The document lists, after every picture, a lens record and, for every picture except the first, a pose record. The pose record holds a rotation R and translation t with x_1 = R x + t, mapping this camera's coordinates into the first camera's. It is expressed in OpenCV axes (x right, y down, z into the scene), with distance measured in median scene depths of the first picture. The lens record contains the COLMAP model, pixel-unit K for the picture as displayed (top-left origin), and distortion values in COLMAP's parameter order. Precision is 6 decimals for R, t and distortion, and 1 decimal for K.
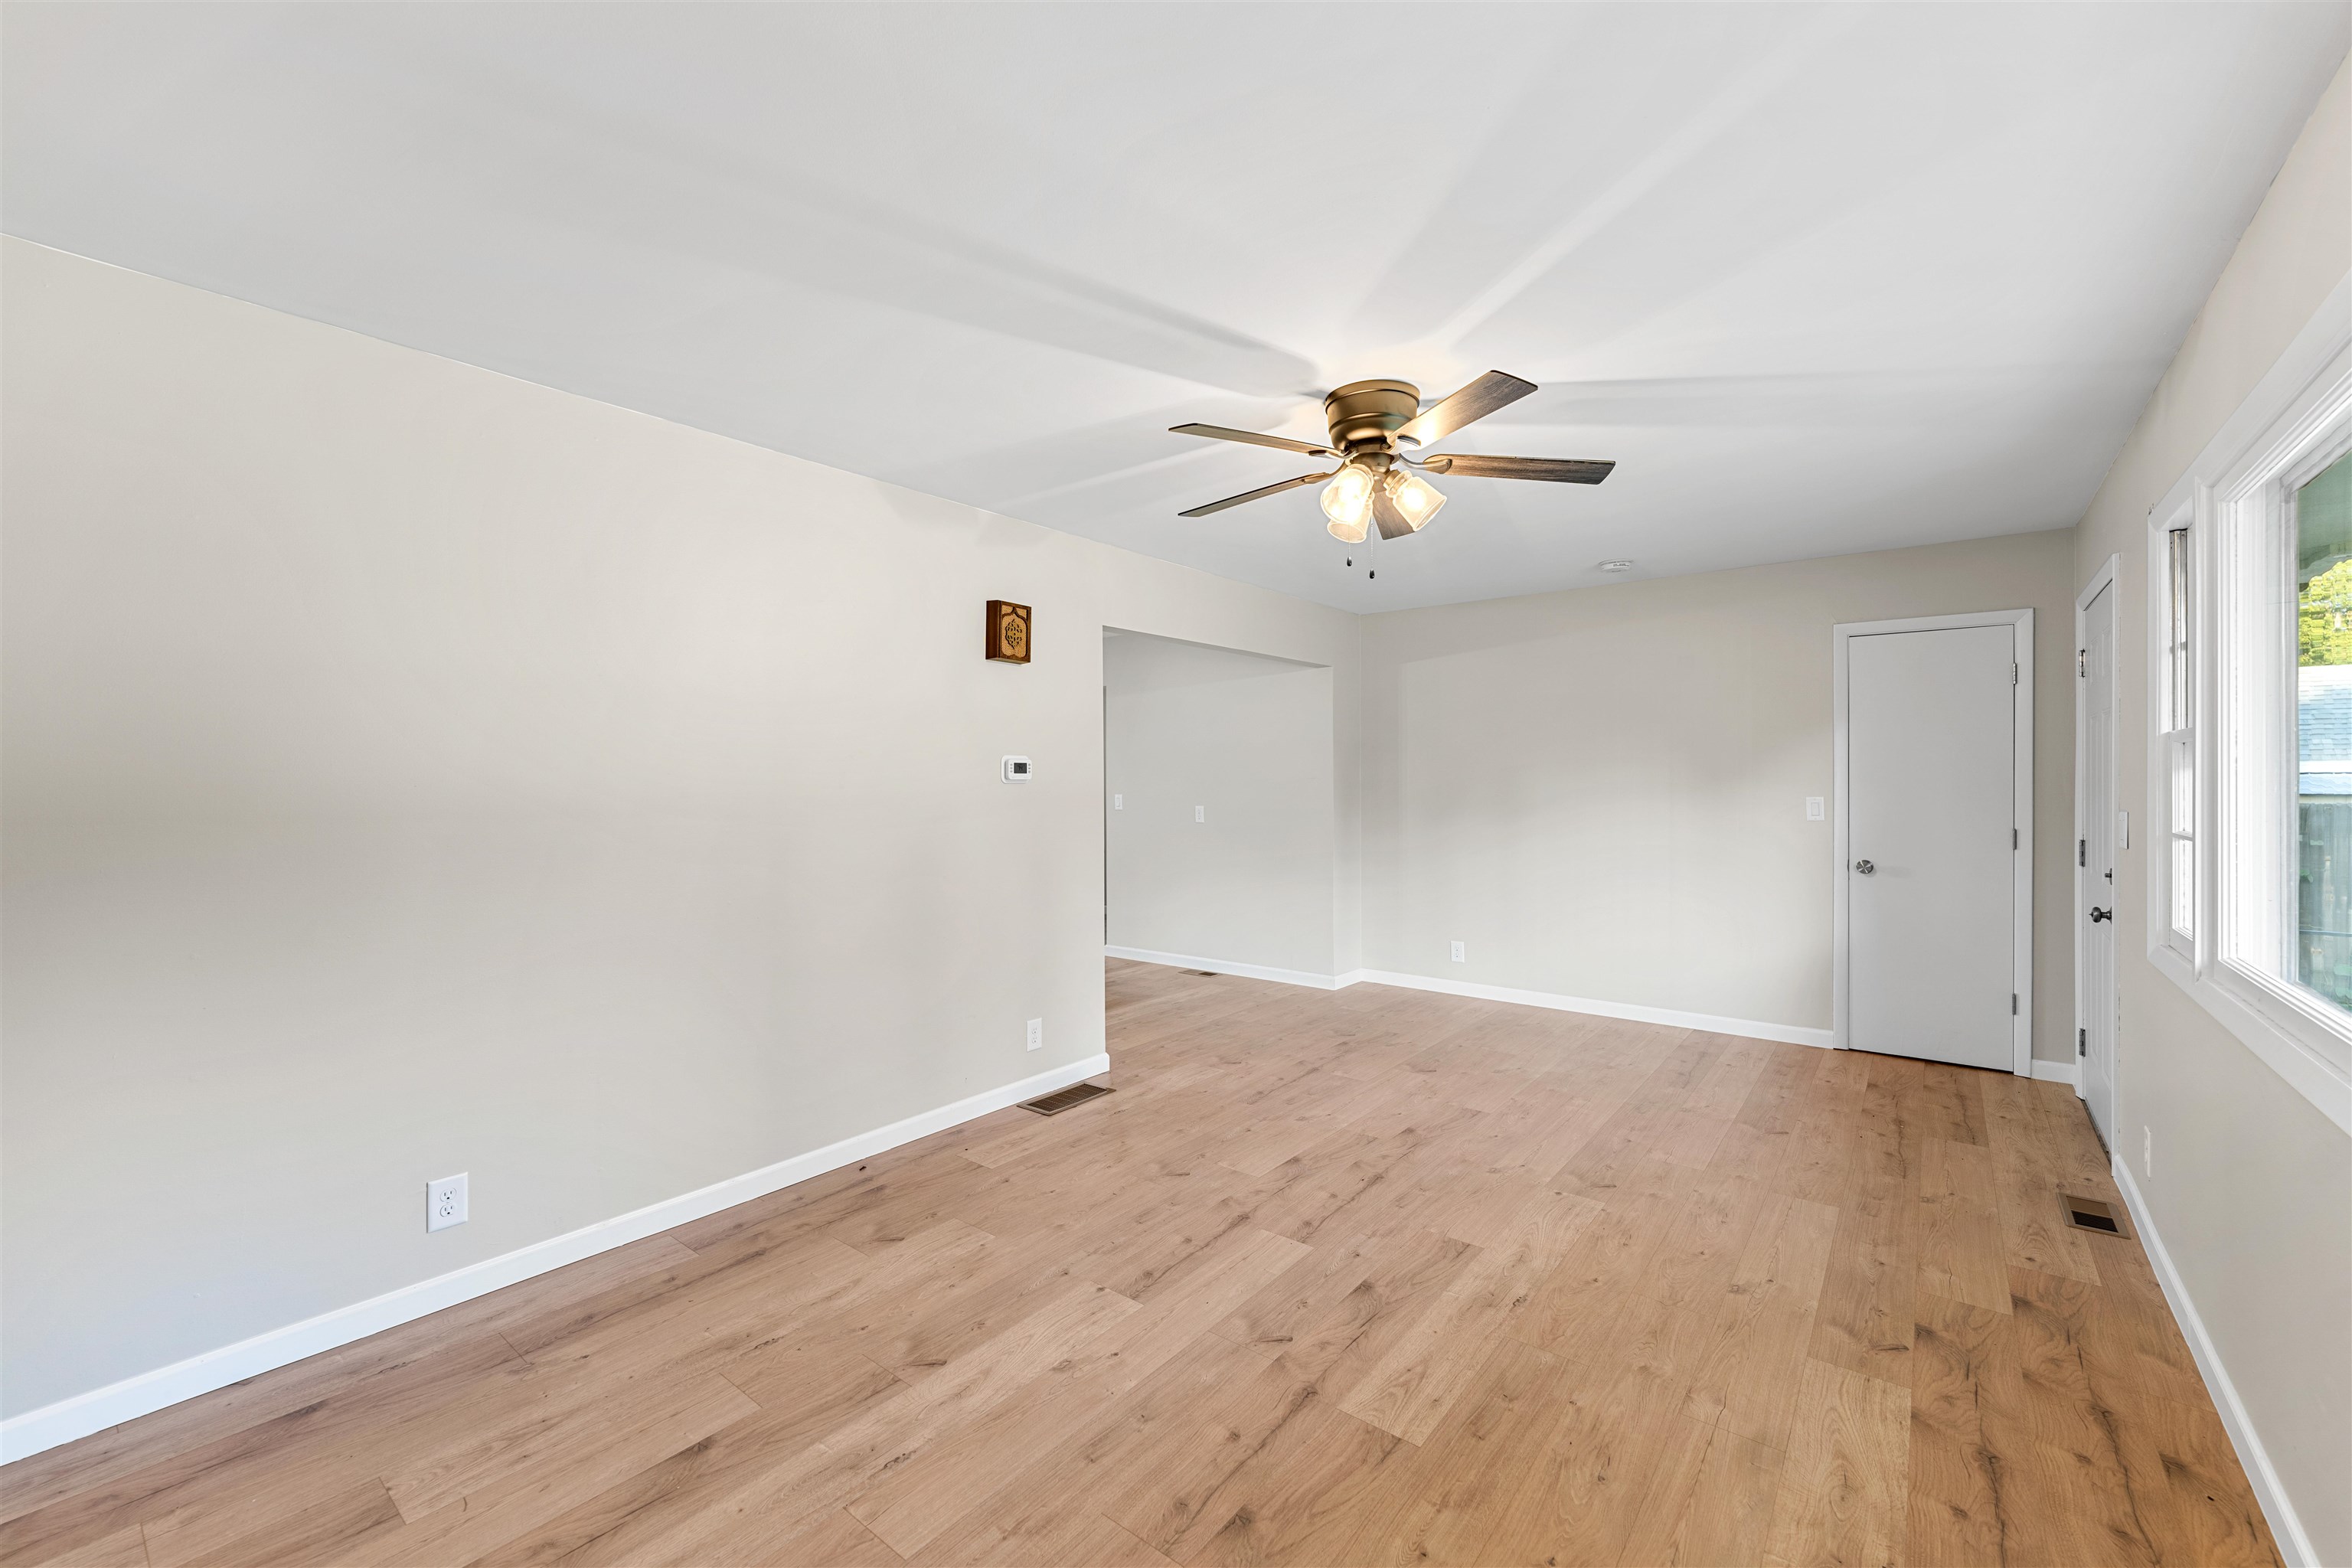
lens RADIAL K [[958.0, 0, 1165.8], [0, 958.0, 788.7], [0, 0, 1]] dist [-0.001135, -0.000652]
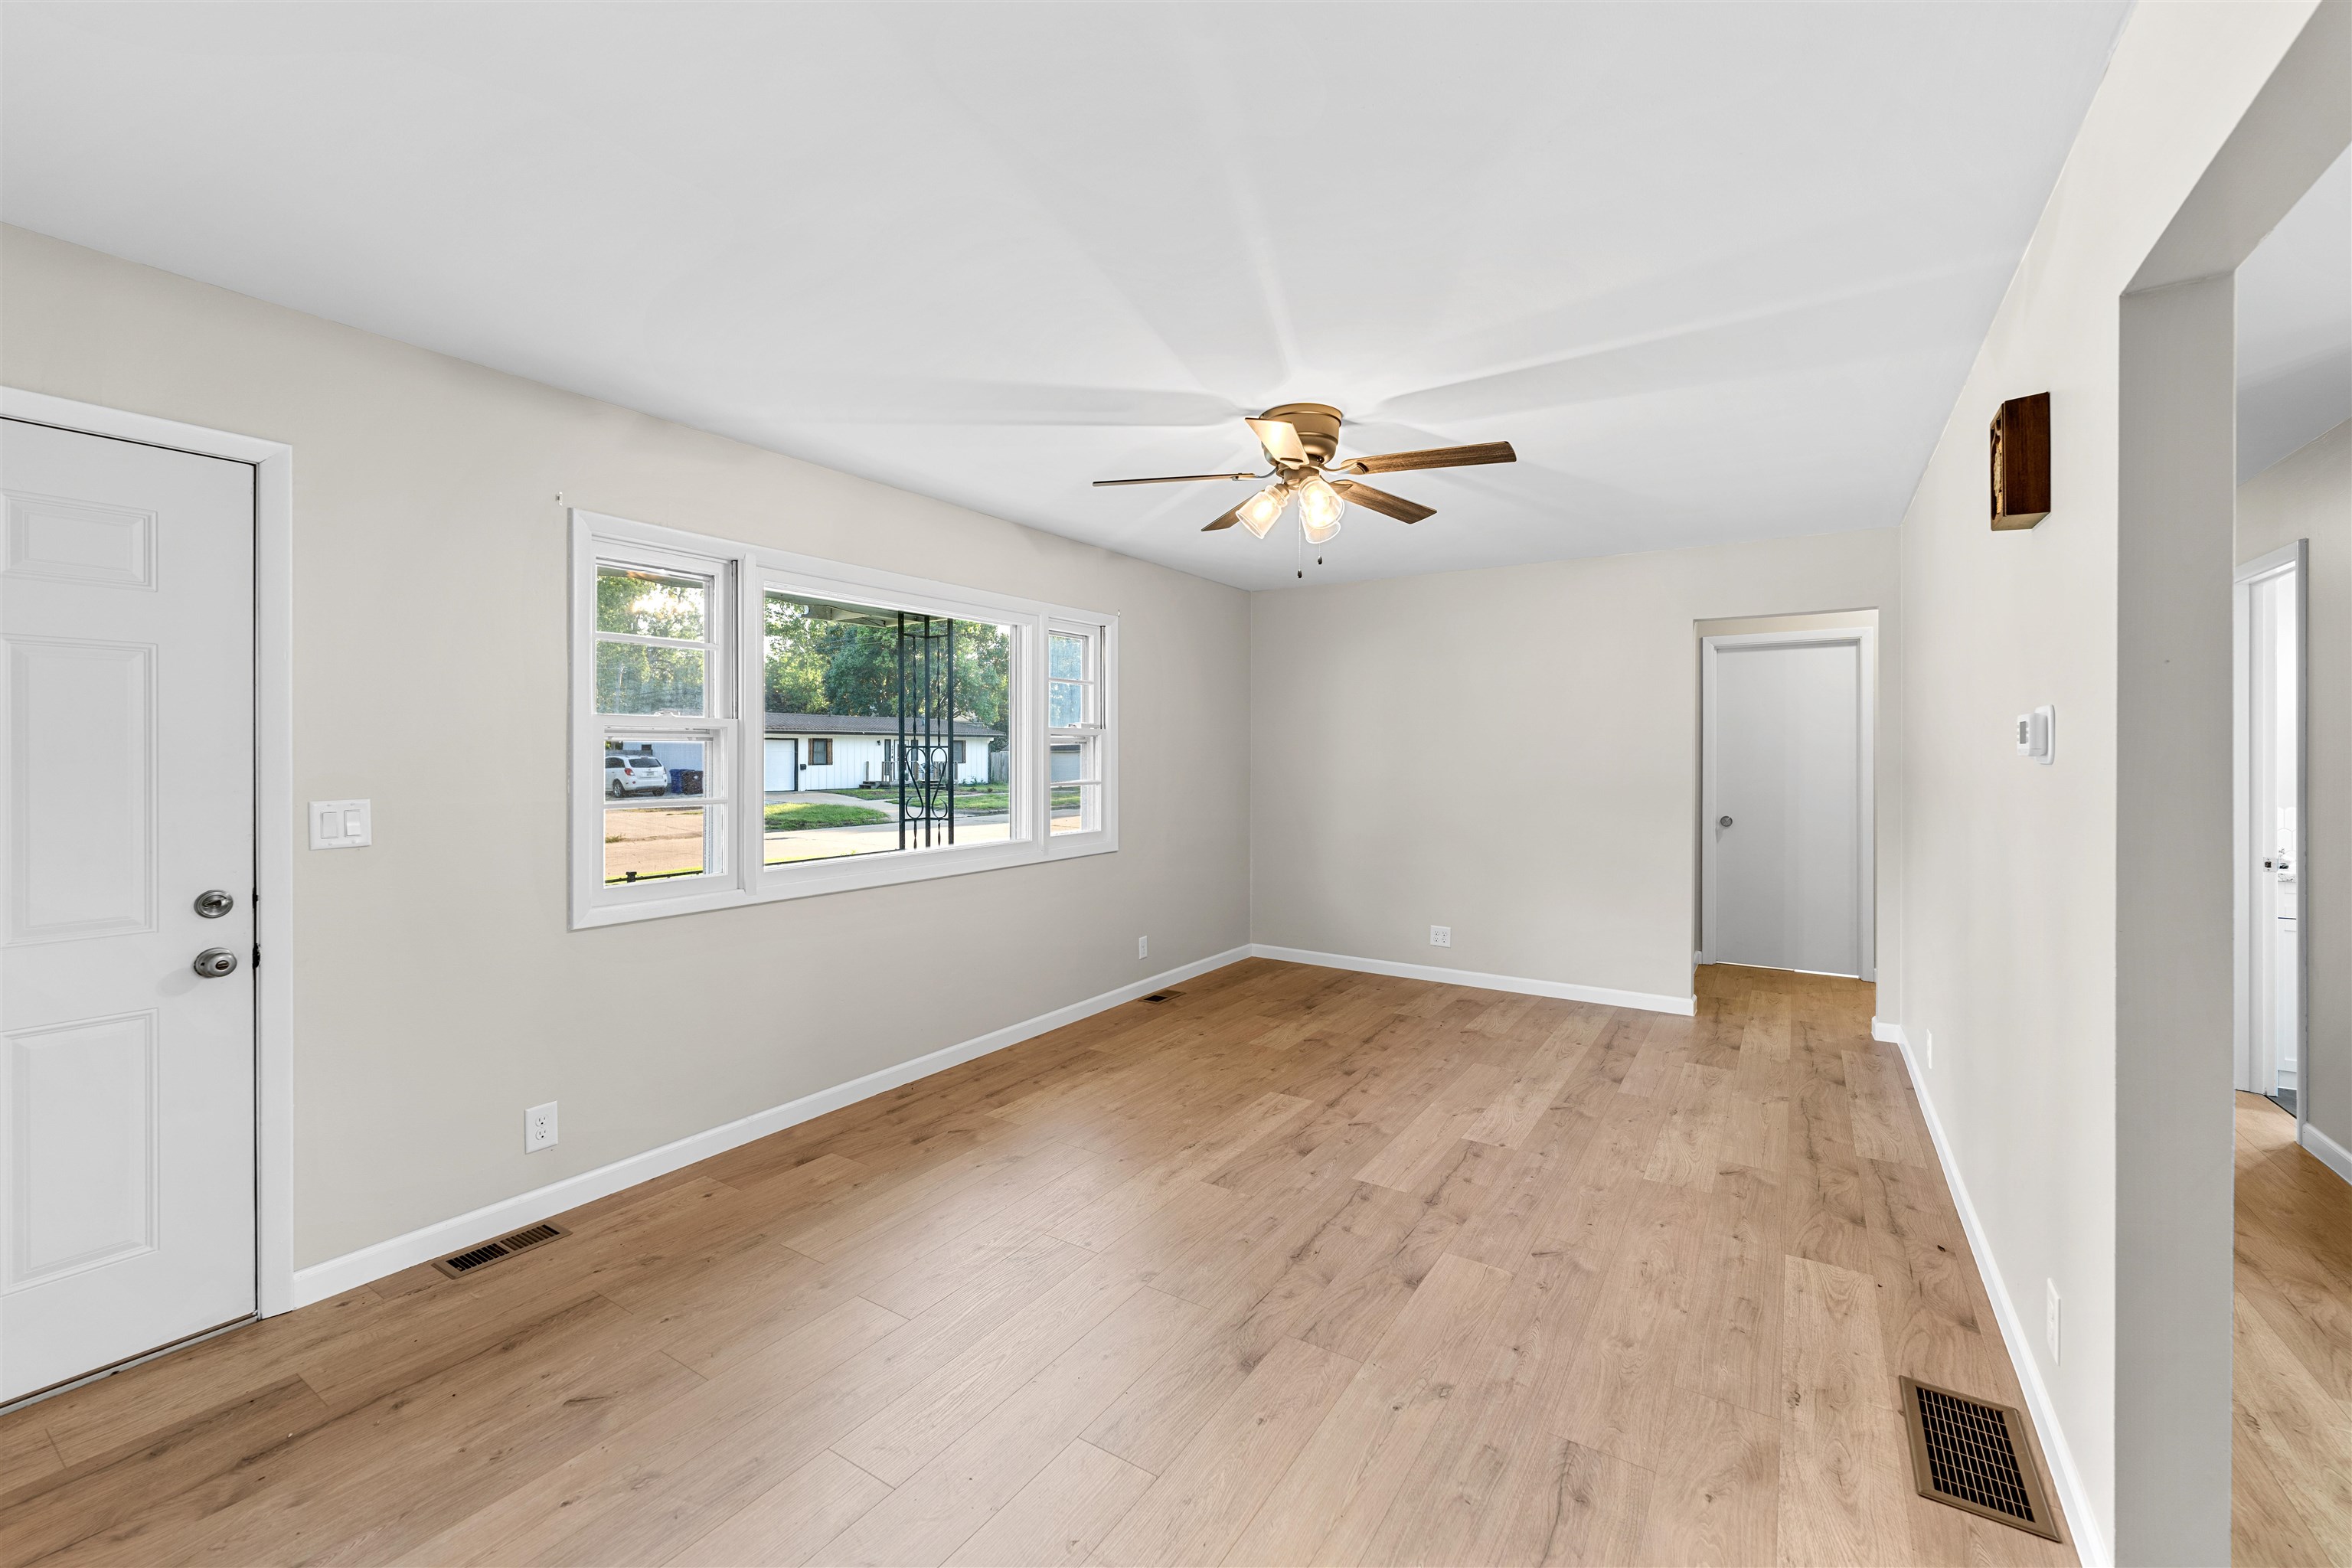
lens RADIAL K [[958.0, 0, 1146.5], [0, 958.0, 771.2], [0, 0, 1]] dist [-0.001135, -0.000652]
pose [[-0.996796, 0.002844, -0.079935, 0.453649], [0.000529, 0.999580, 0.028964, -0.023159], [0.079984, 0.028829, -0.996379, 1.963023]]
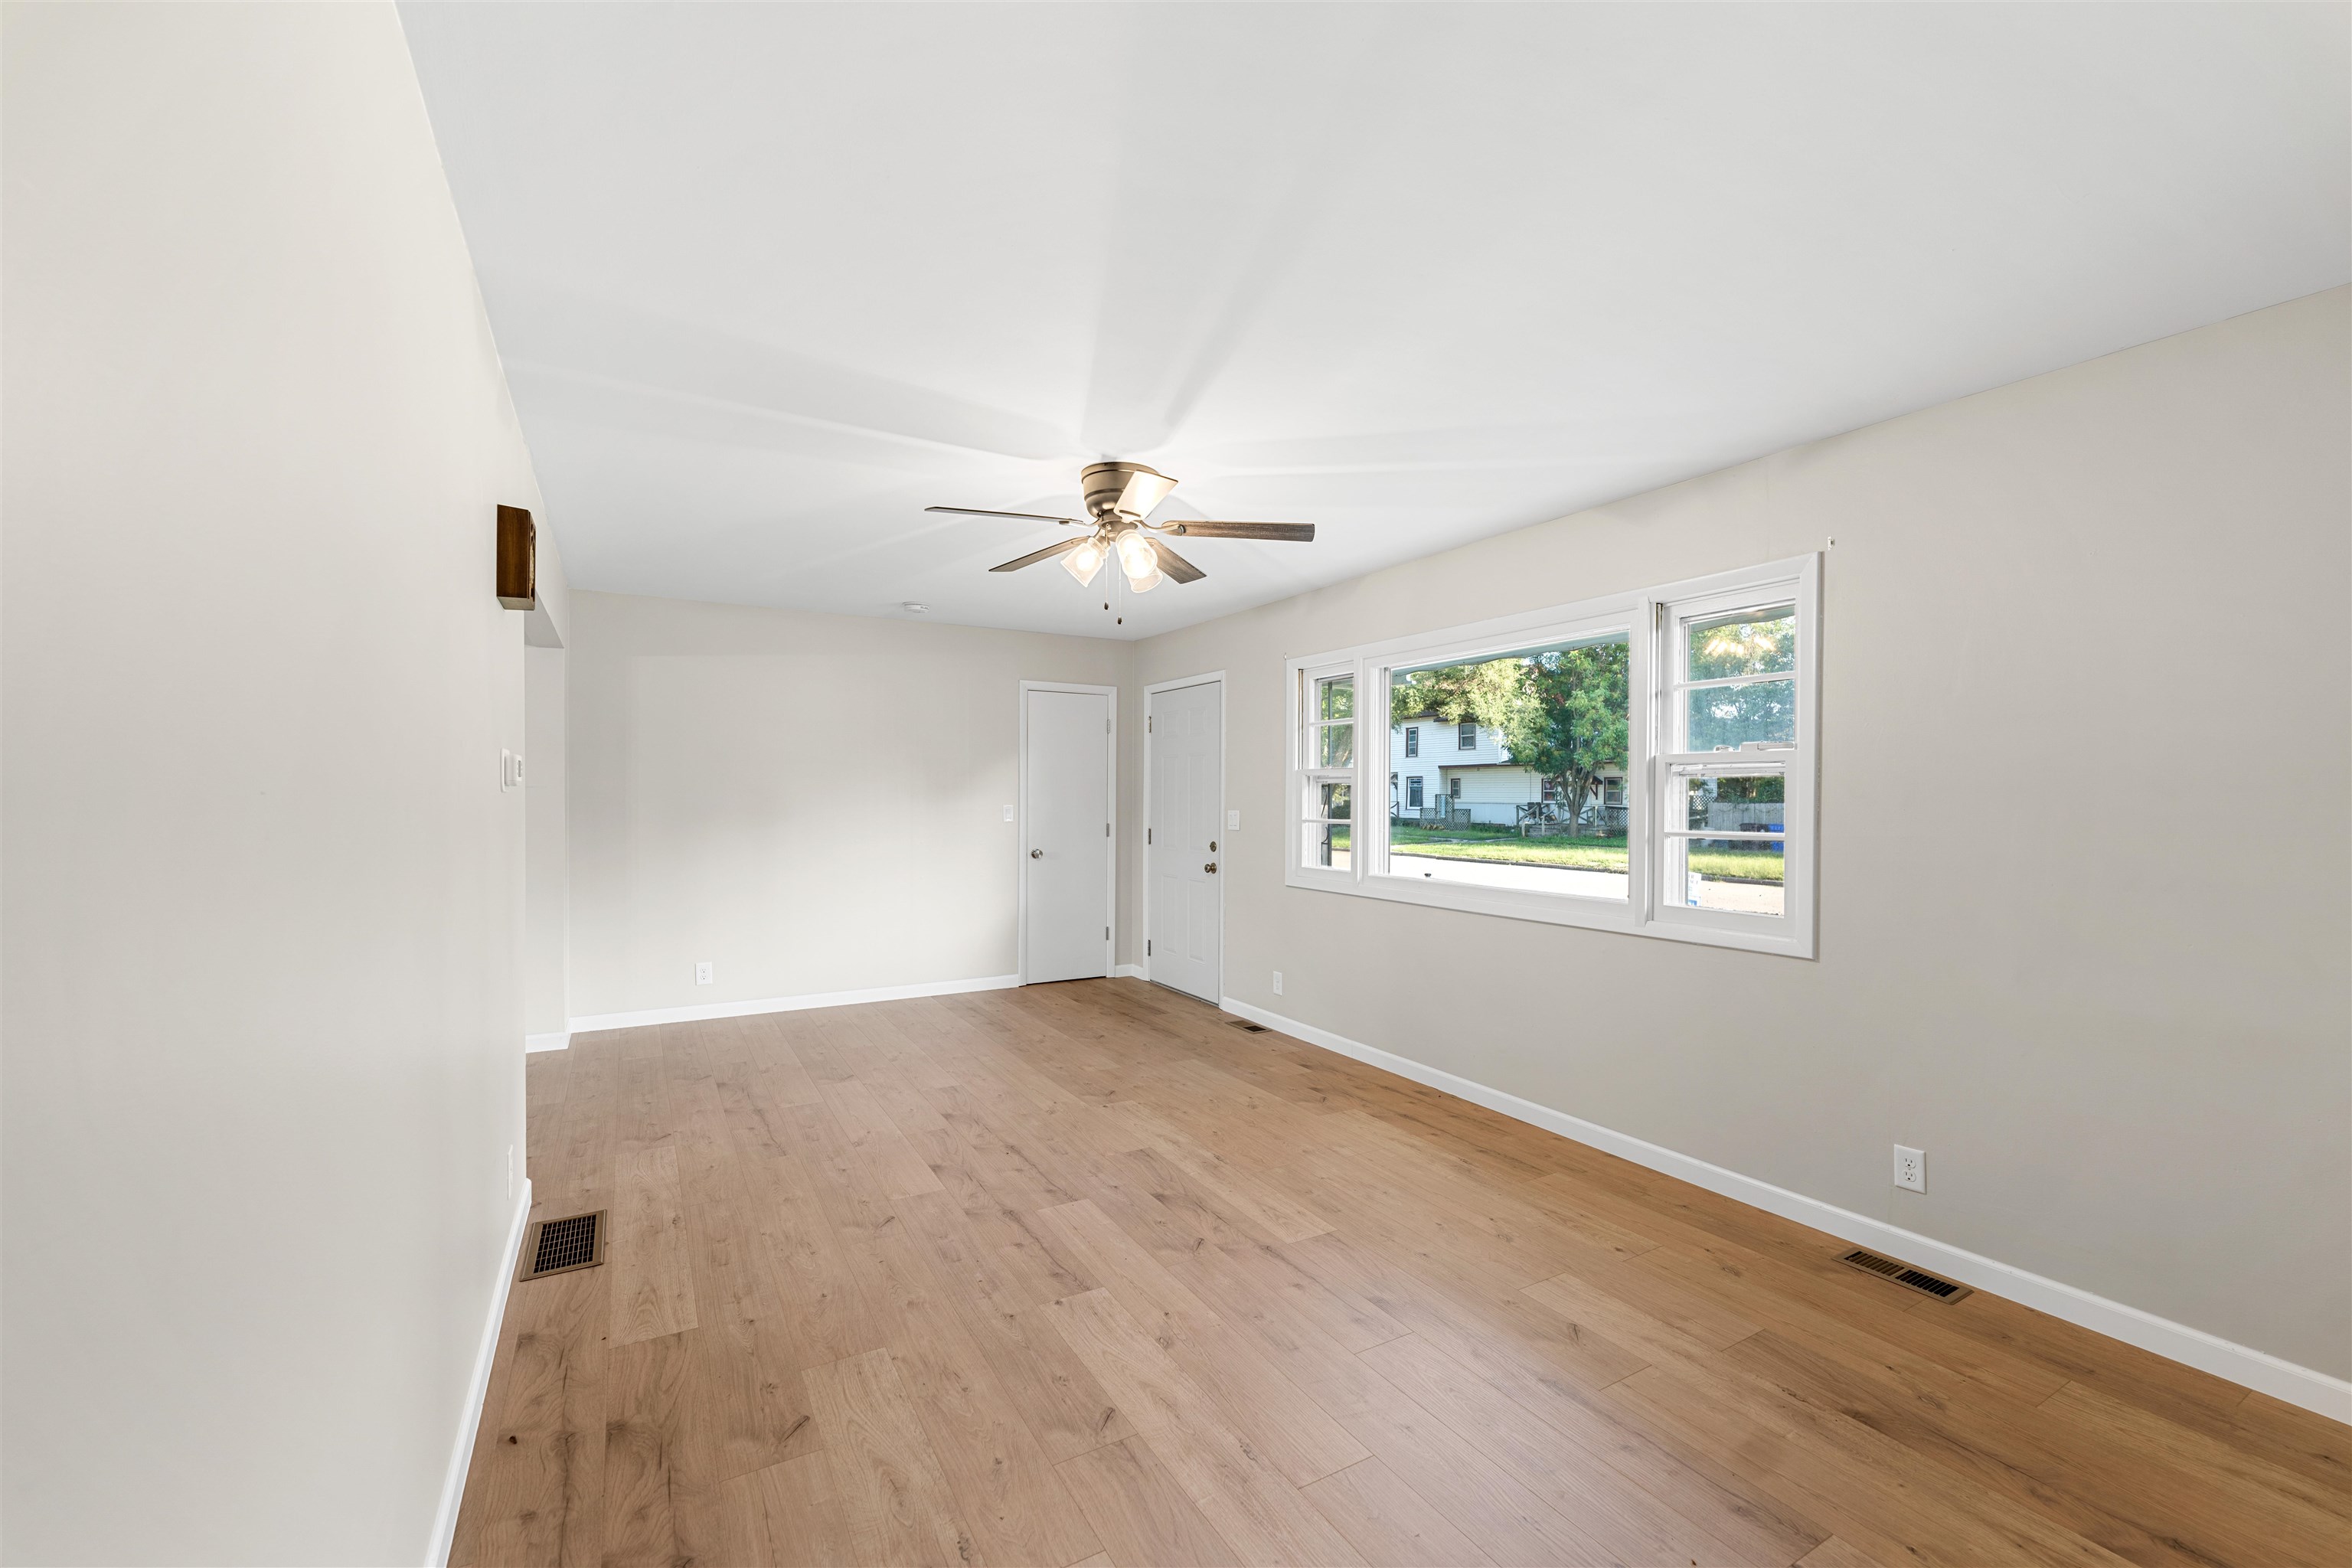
lens RADIAL K [[958.0, 0, 1198.0], [0, 958.0, 795.9], [0, 0, 1]] dist [-0.001135, -0.000652]
pose [[0.348776, 0.000956, 0.937205, -0.825200], [0.004265, 0.999988, -0.002607, 0.001864], [-0.937196, 0.004907, 0.348768, 0.450952]]
